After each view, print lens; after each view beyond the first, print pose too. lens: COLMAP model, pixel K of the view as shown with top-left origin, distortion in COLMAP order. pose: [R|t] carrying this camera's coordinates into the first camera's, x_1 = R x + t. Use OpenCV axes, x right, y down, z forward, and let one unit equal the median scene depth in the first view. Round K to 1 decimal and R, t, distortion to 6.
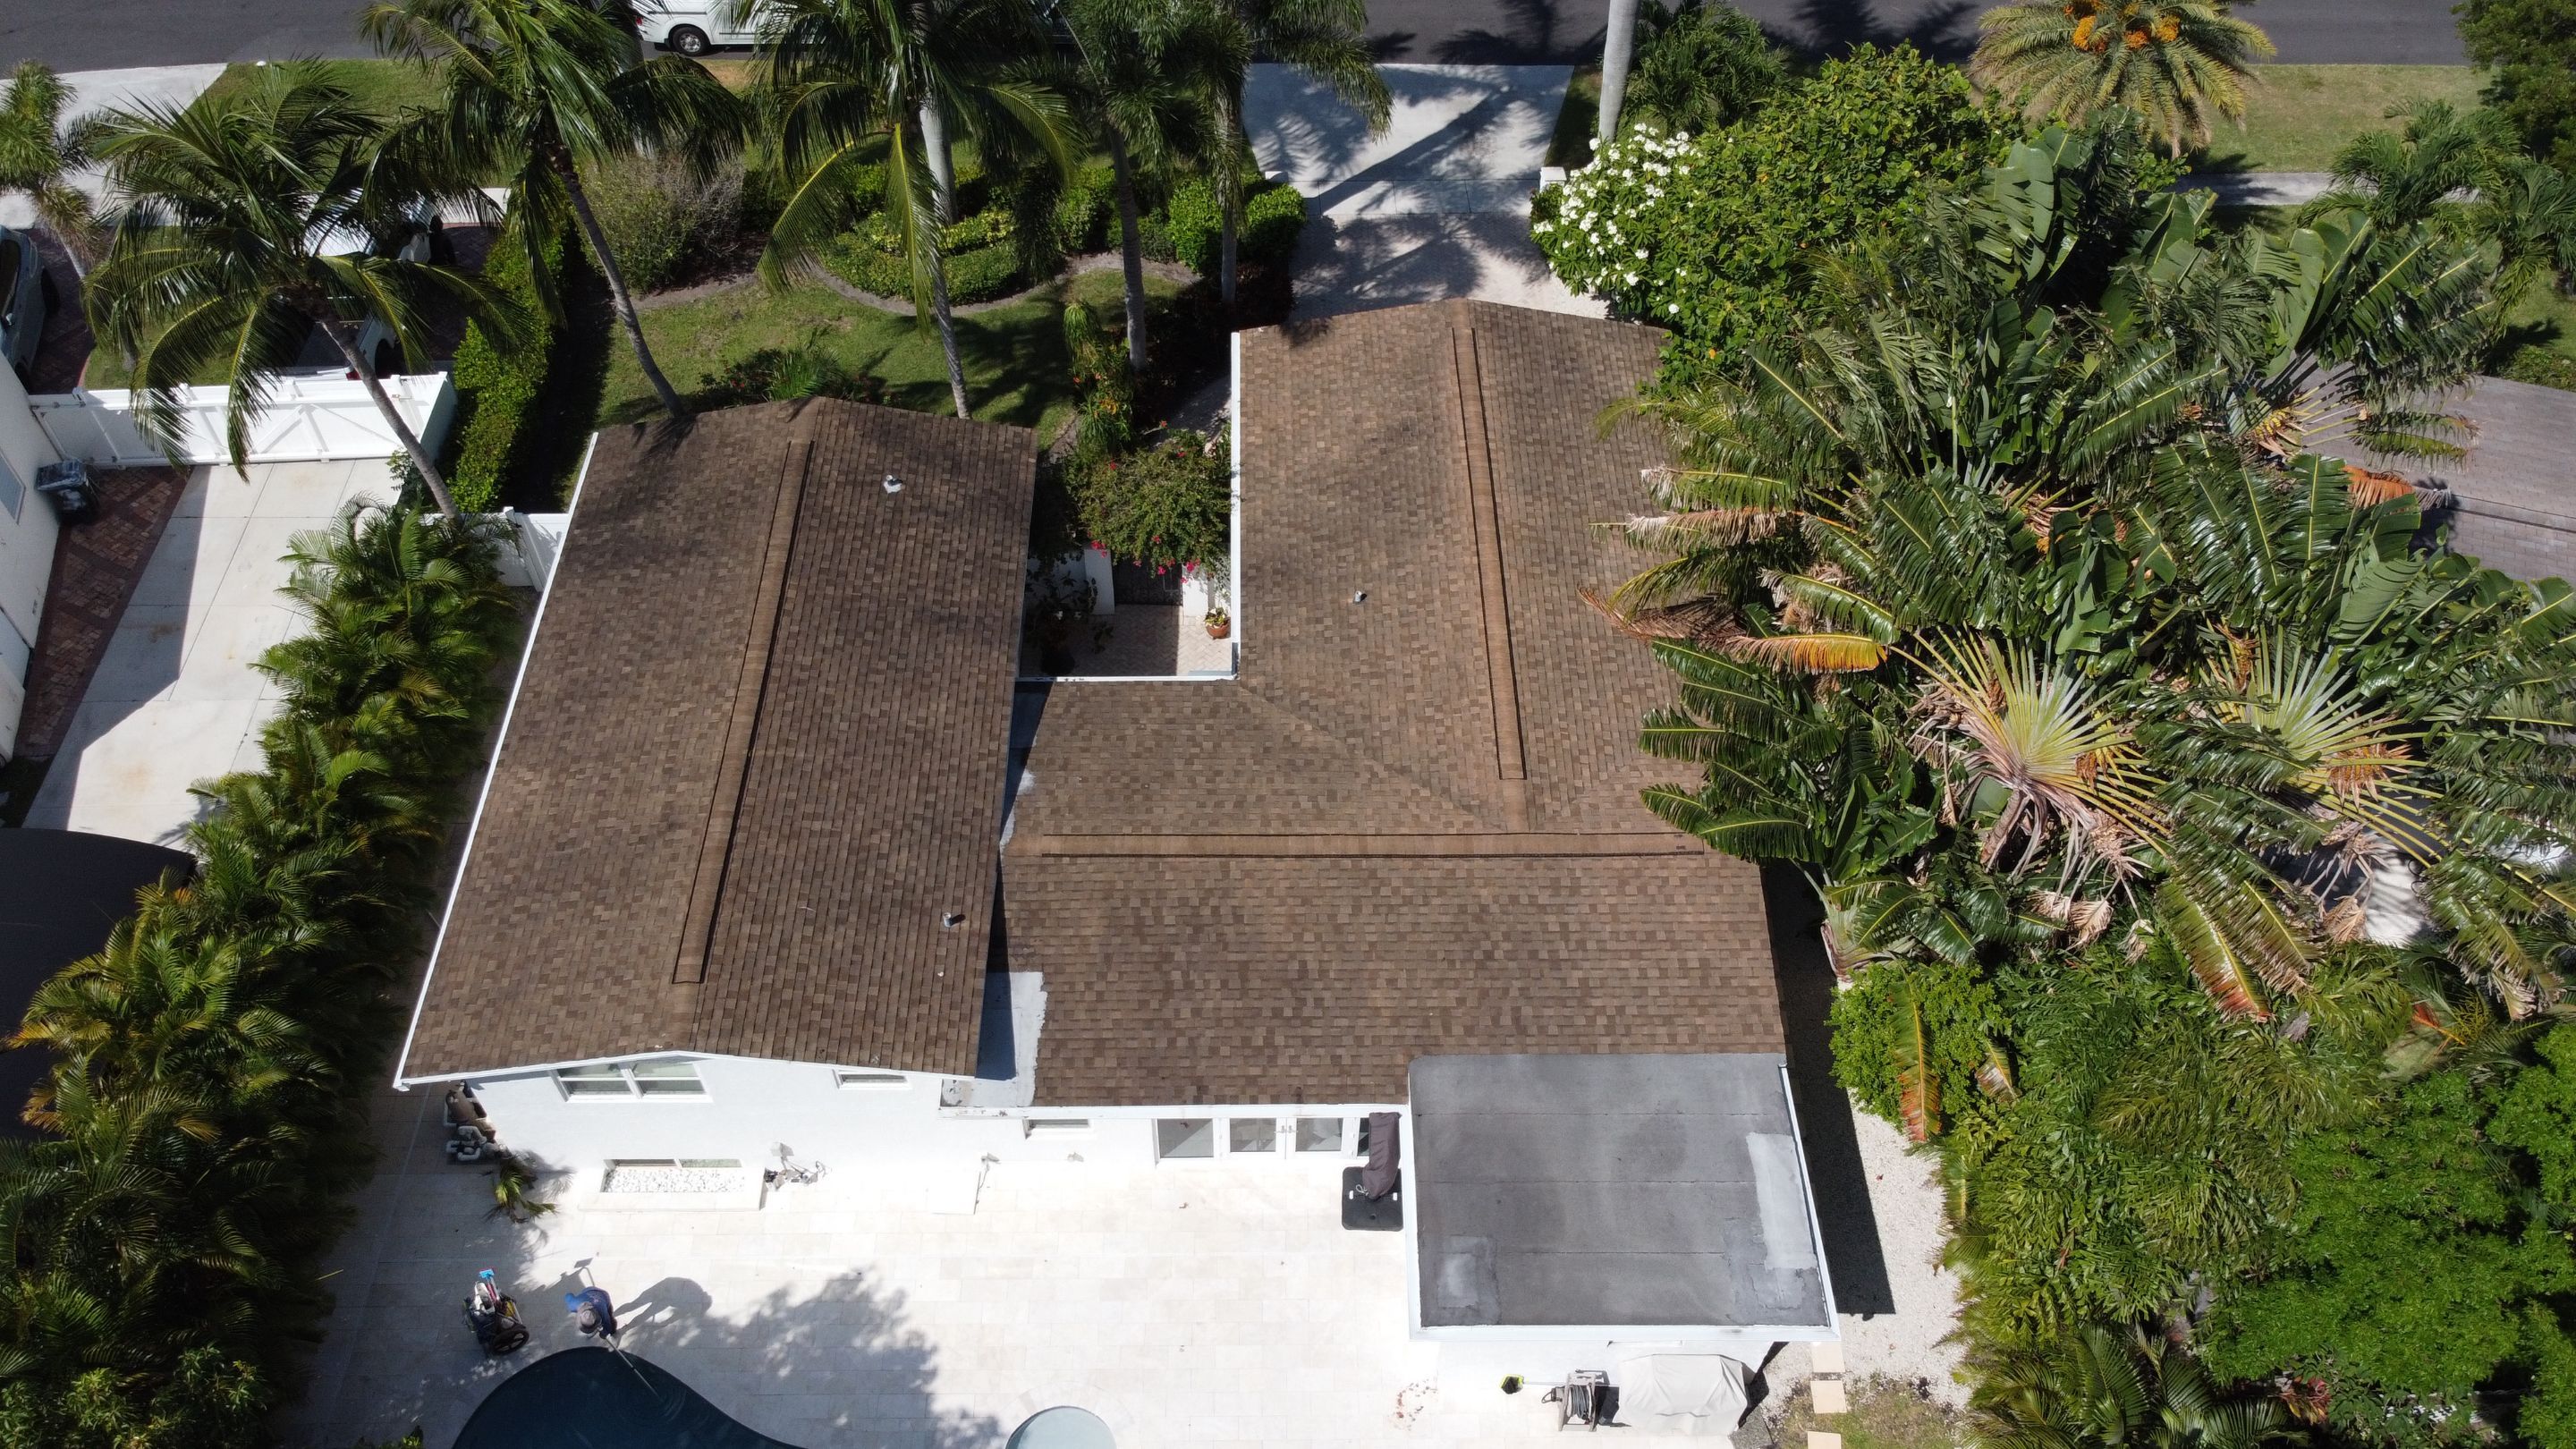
lens RADIAL K [[1939.1, 0, 1282.4], [0, 1939.1, 729.1], [0, 0, 1]] dist [-0.014038, 0.015876]
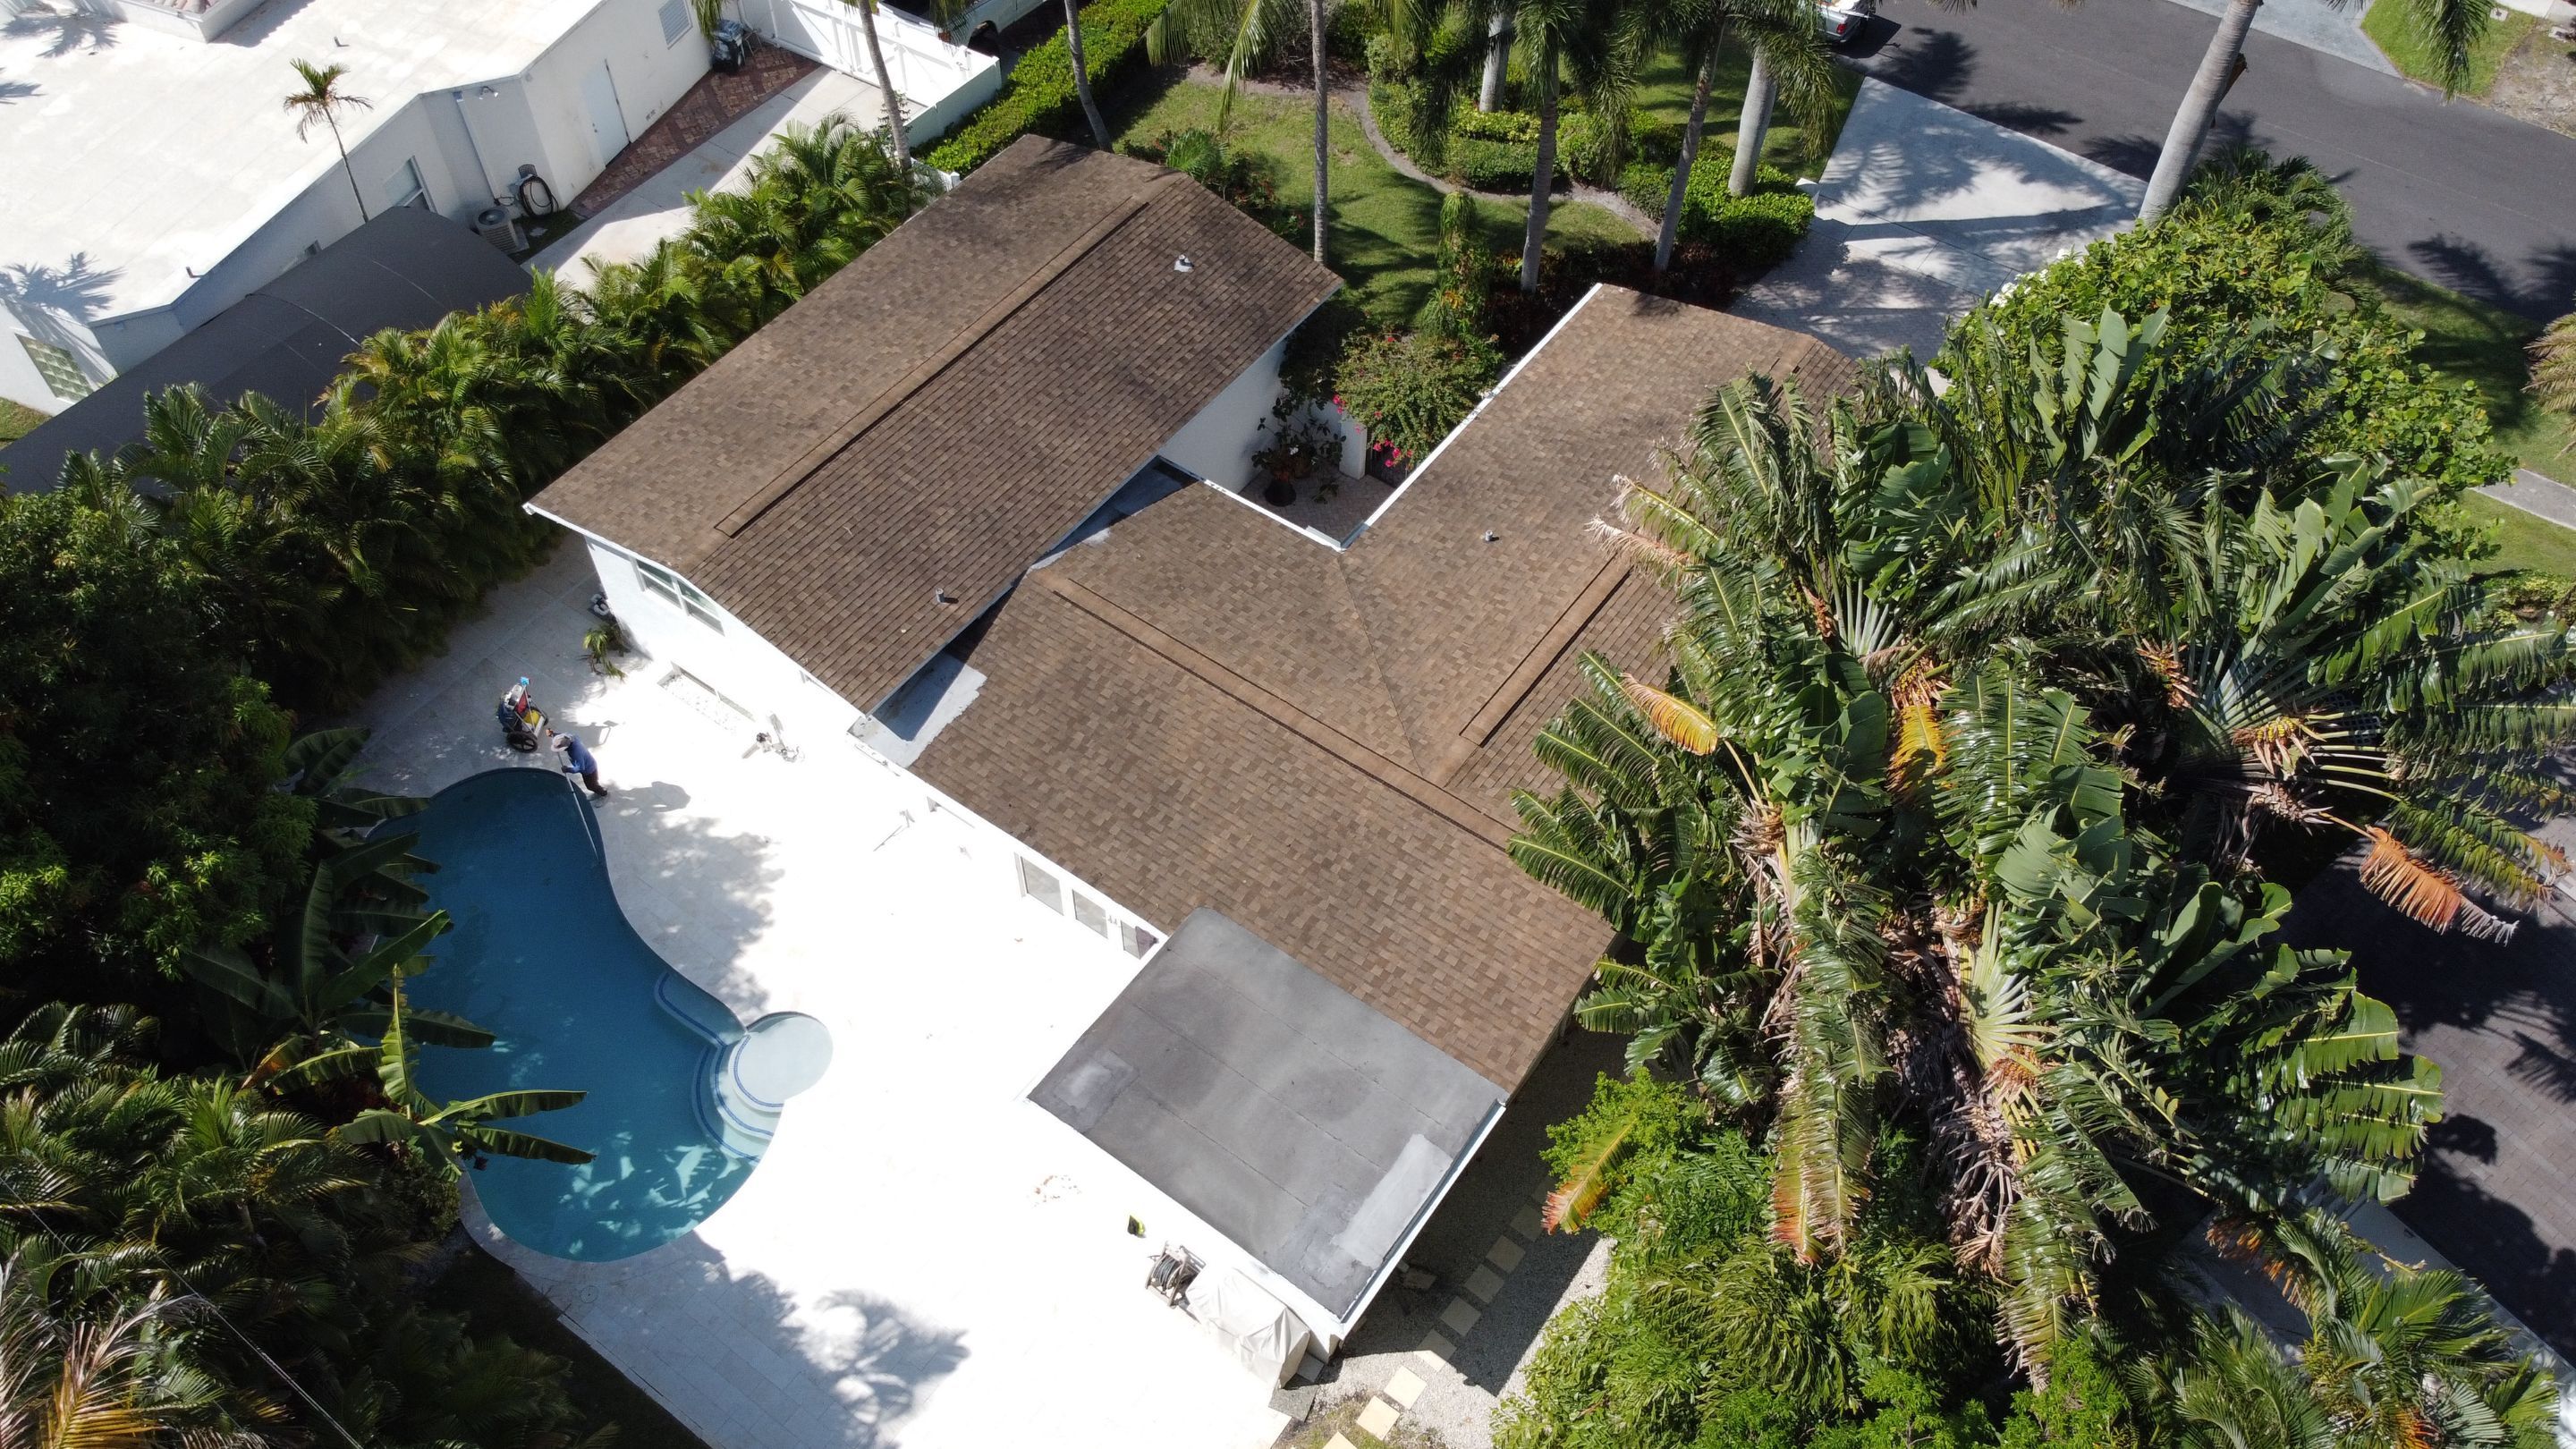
lens RADIAL K [[1939.1, 0, 1274.3], [0, 1939.1, 721.0], [0, 0, 1]] dist [-0.014038, 0.015876]
pose [[0.801739, 0.462506, -0.378554, 0.405057], [-0.459062, 0.882118, 0.105501, -0.041451], [0.382724, 0.089195, 0.919547, 0.041851]]
